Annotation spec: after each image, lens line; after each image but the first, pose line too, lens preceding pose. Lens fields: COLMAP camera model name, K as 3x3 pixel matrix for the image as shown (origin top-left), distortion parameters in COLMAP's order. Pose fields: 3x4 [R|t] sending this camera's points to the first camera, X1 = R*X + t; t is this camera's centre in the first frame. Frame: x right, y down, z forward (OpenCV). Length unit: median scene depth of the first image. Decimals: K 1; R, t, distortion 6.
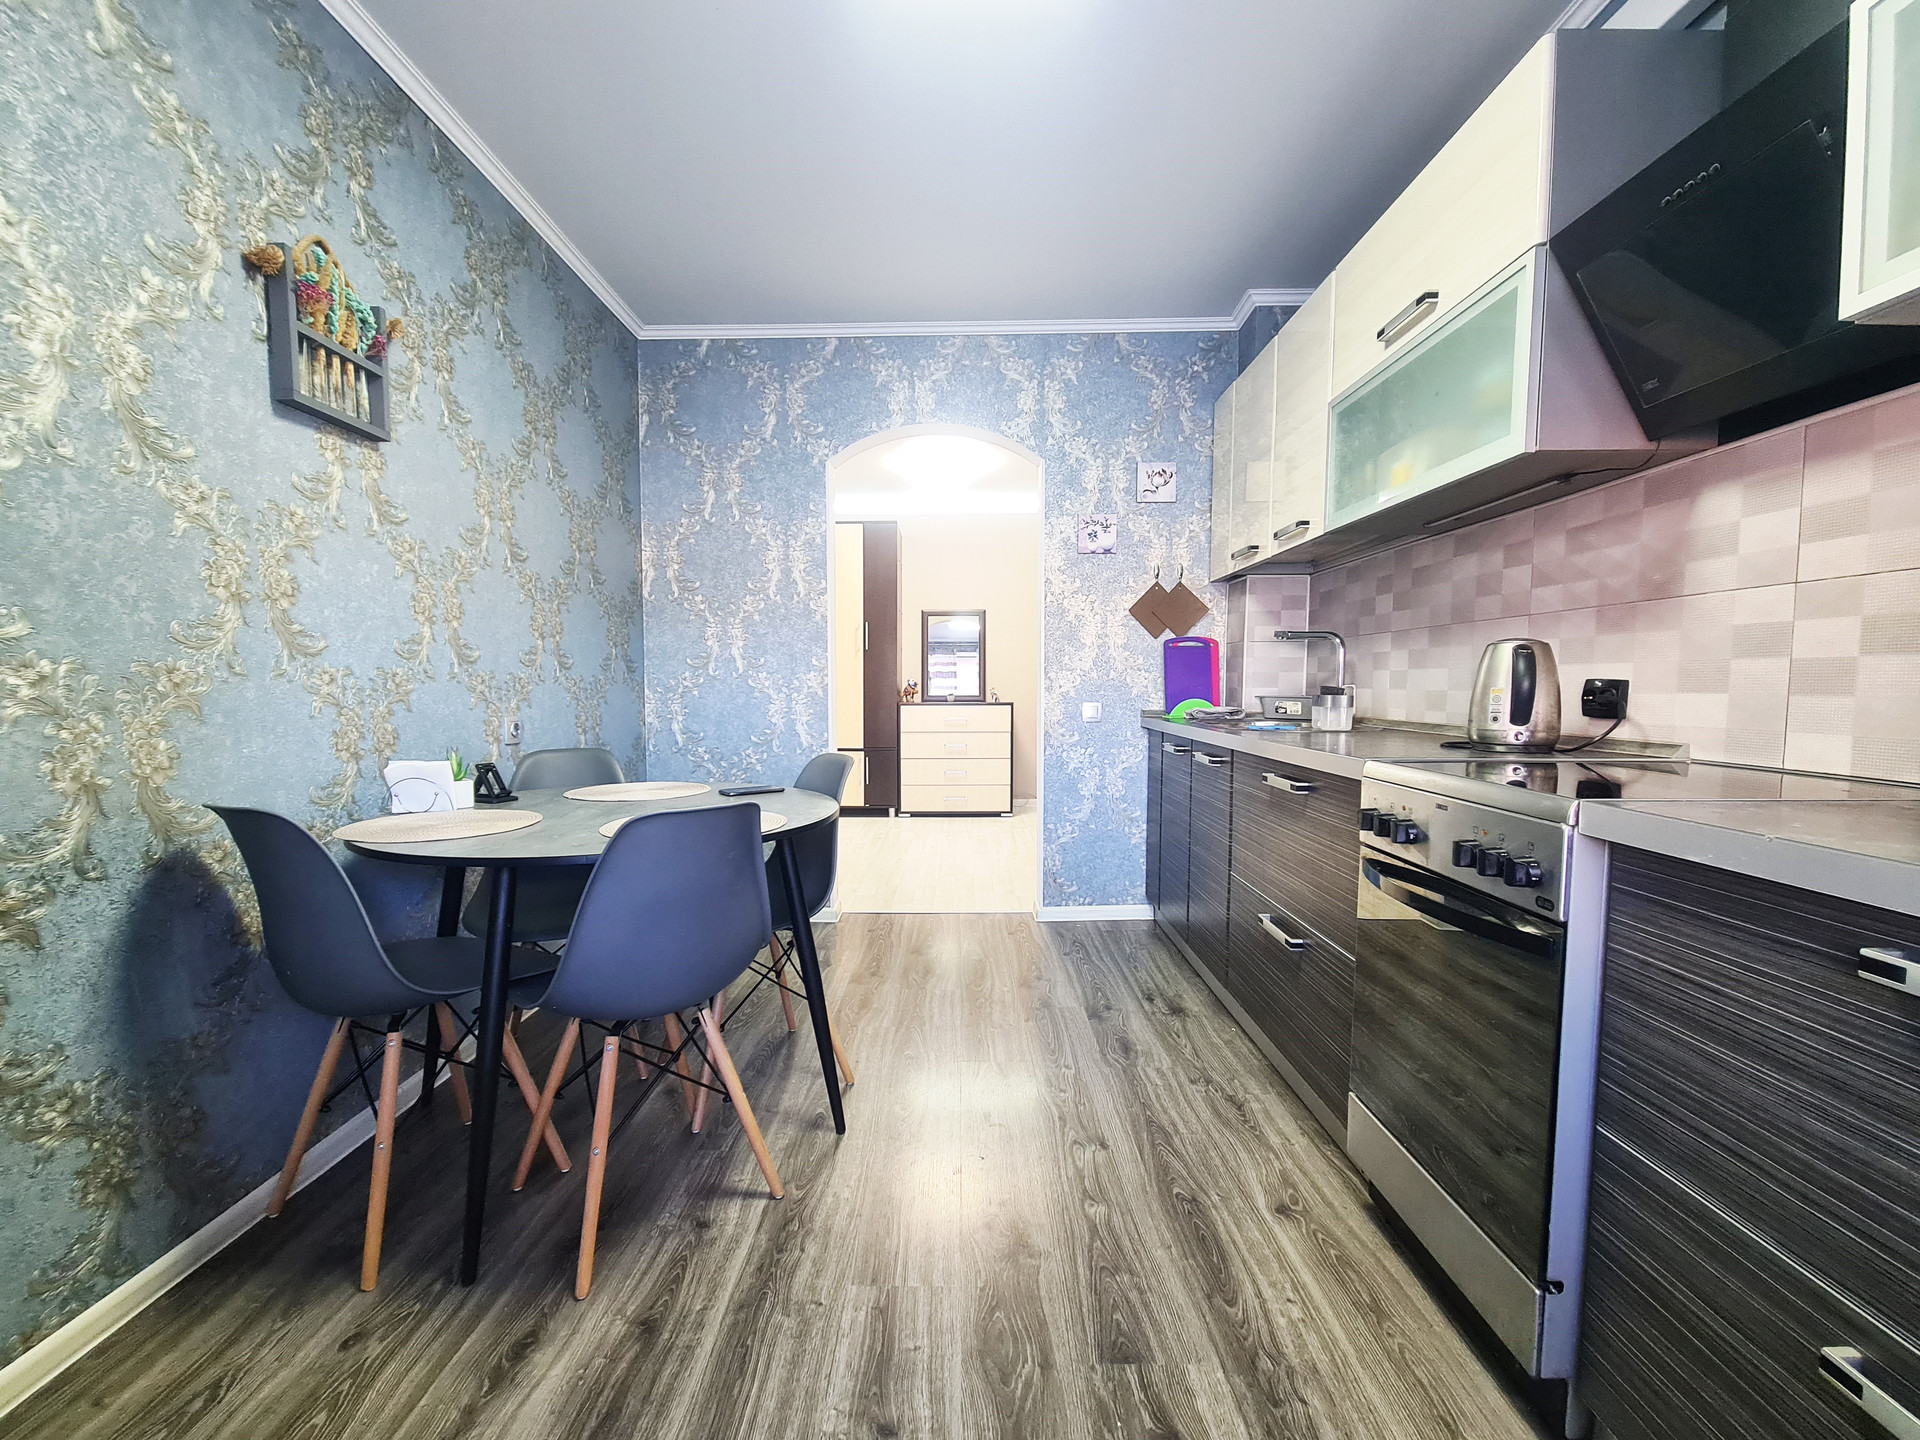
lens RADIAL K [[784.1, 0, 951.3], [0, 784.1, 736.0], [0, 0, 1]] dist [0.000226, -0.002009]
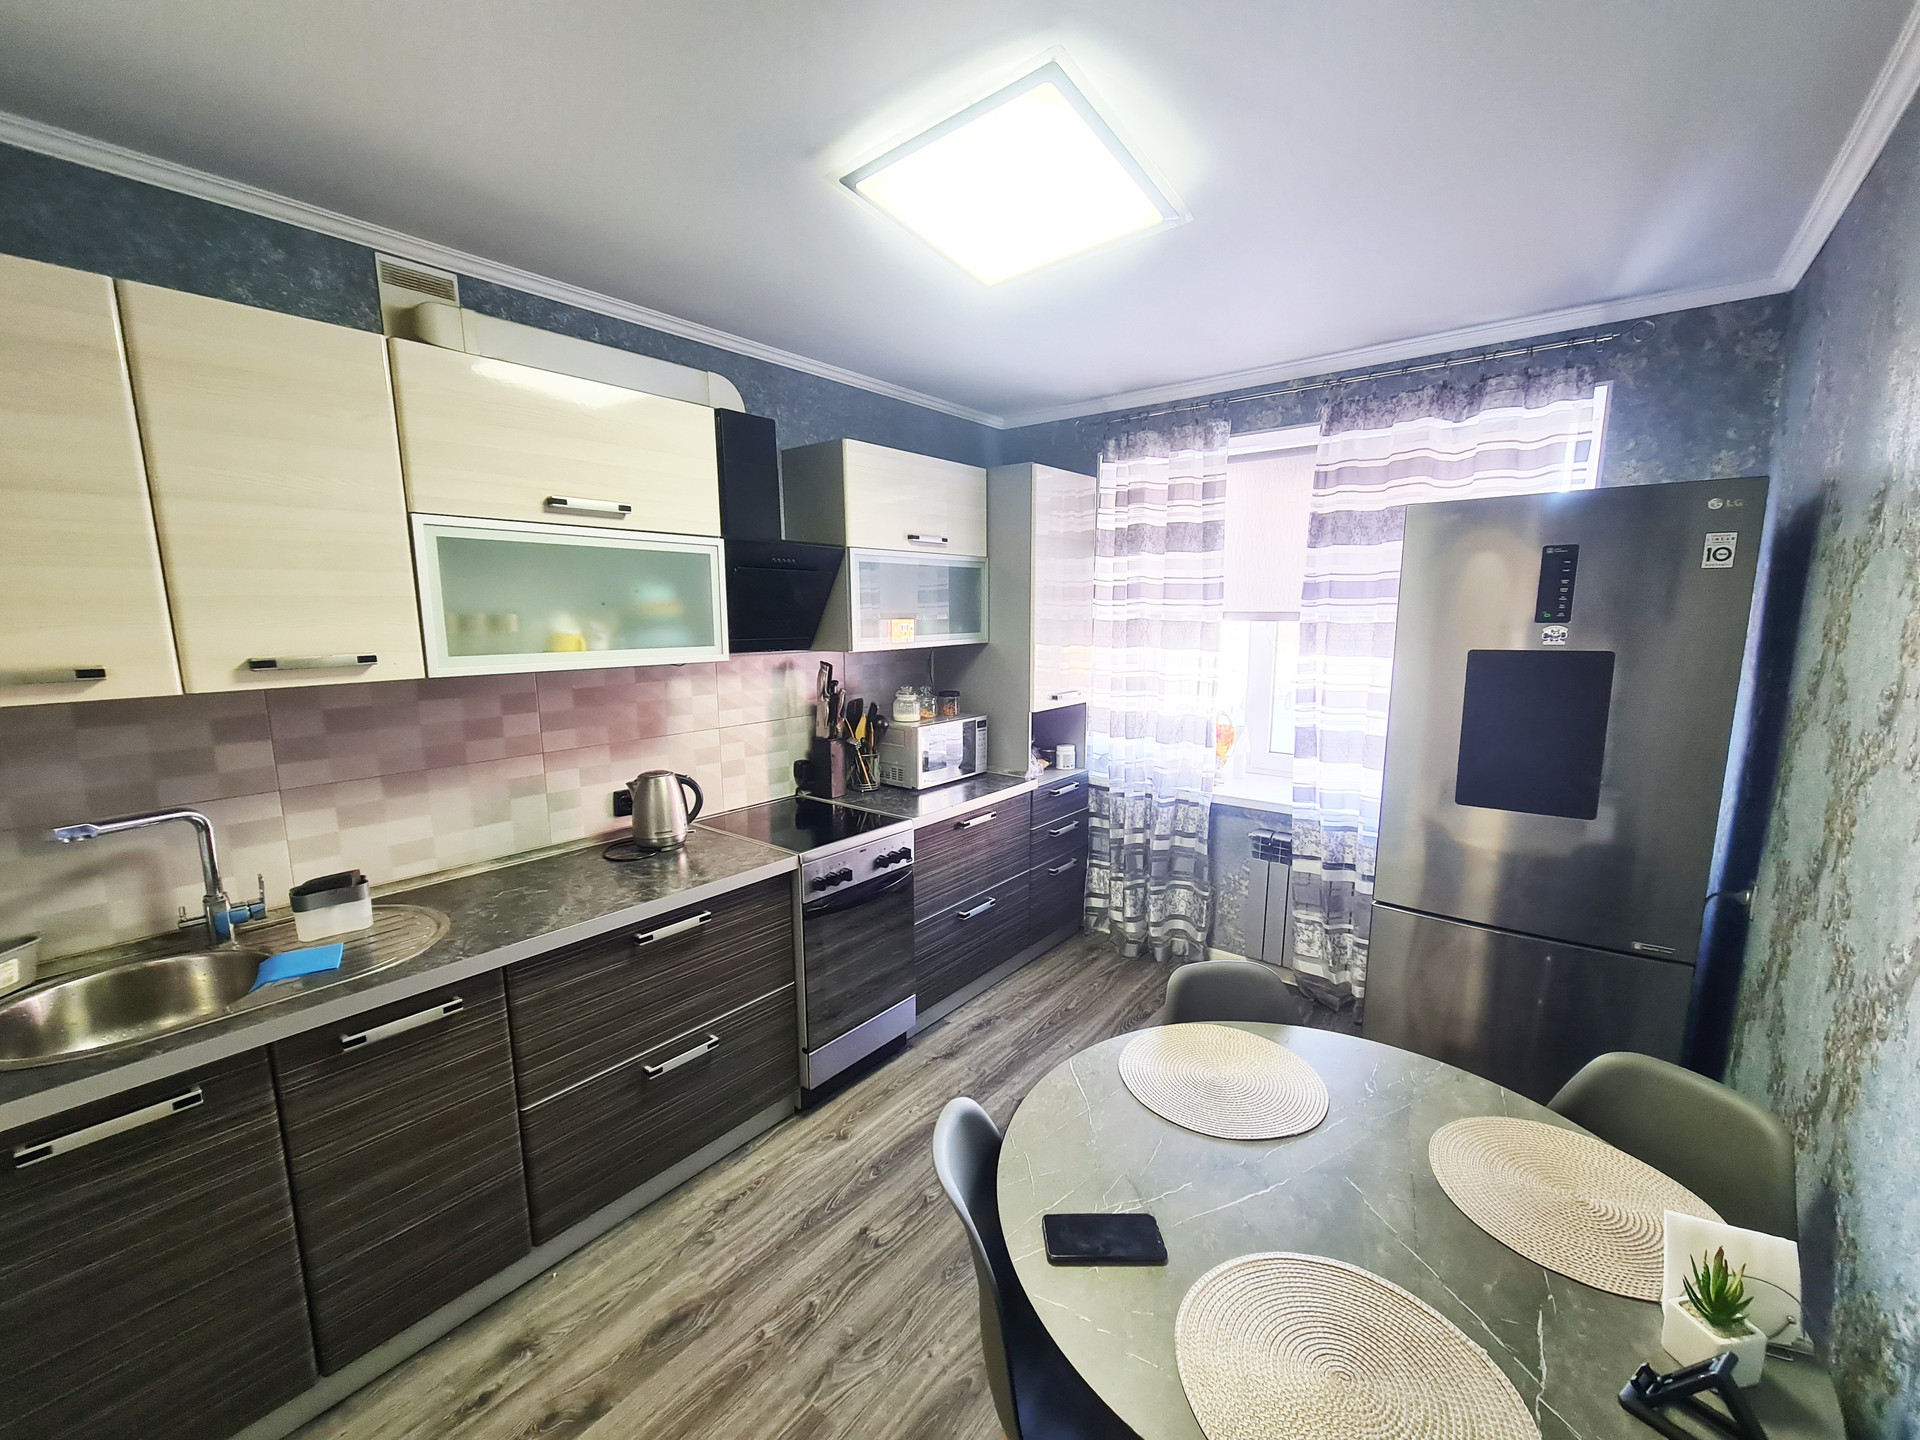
lens RADIAL K [[784.1, 0, 948.7], [0, 784.1, 732.1], [0, 0, 1]] dist [0.000226, -0.002009]
pose [[-0.787095, -0.092265, 0.609893, -0.566891], [0.045921, 0.977241, 0.207102, -0.457264], [-0.615120, 0.191016, -0.764944, 1.709434]]
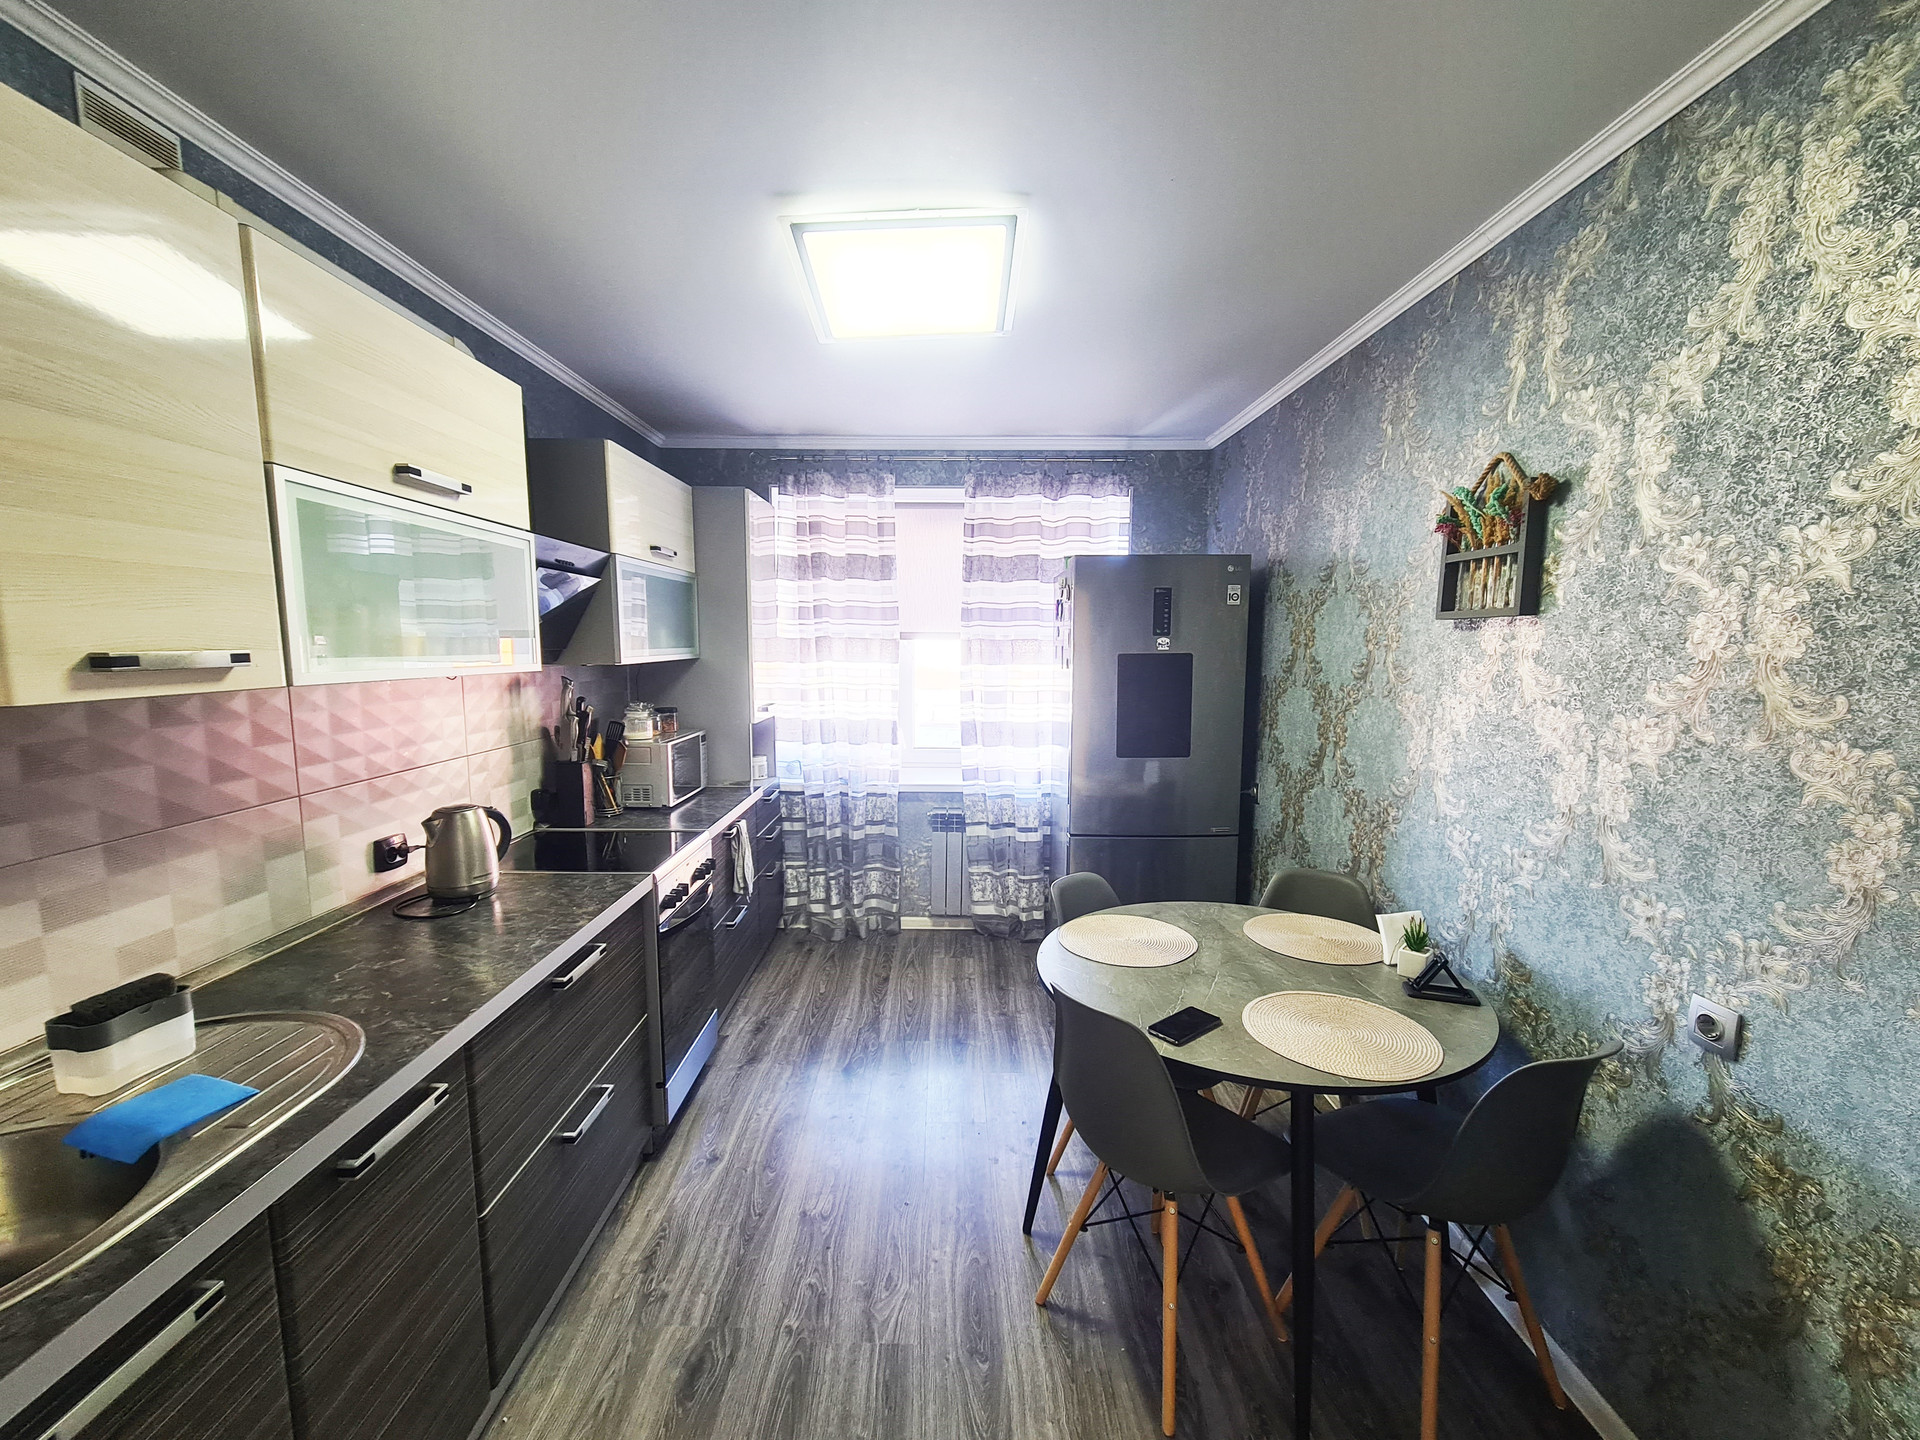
lens RADIAL K [[784.1, 0, 946.8], [0, 784.1, 730.2], [0, 0, 1]] dist [0.000226, -0.002009]
pose [[-0.999929, -0.004052, -0.011202, -0.011400], [-0.005991, 0.983853, 0.178876, -0.442741], [0.010296, 0.178931, -0.983808, 2.100618]]
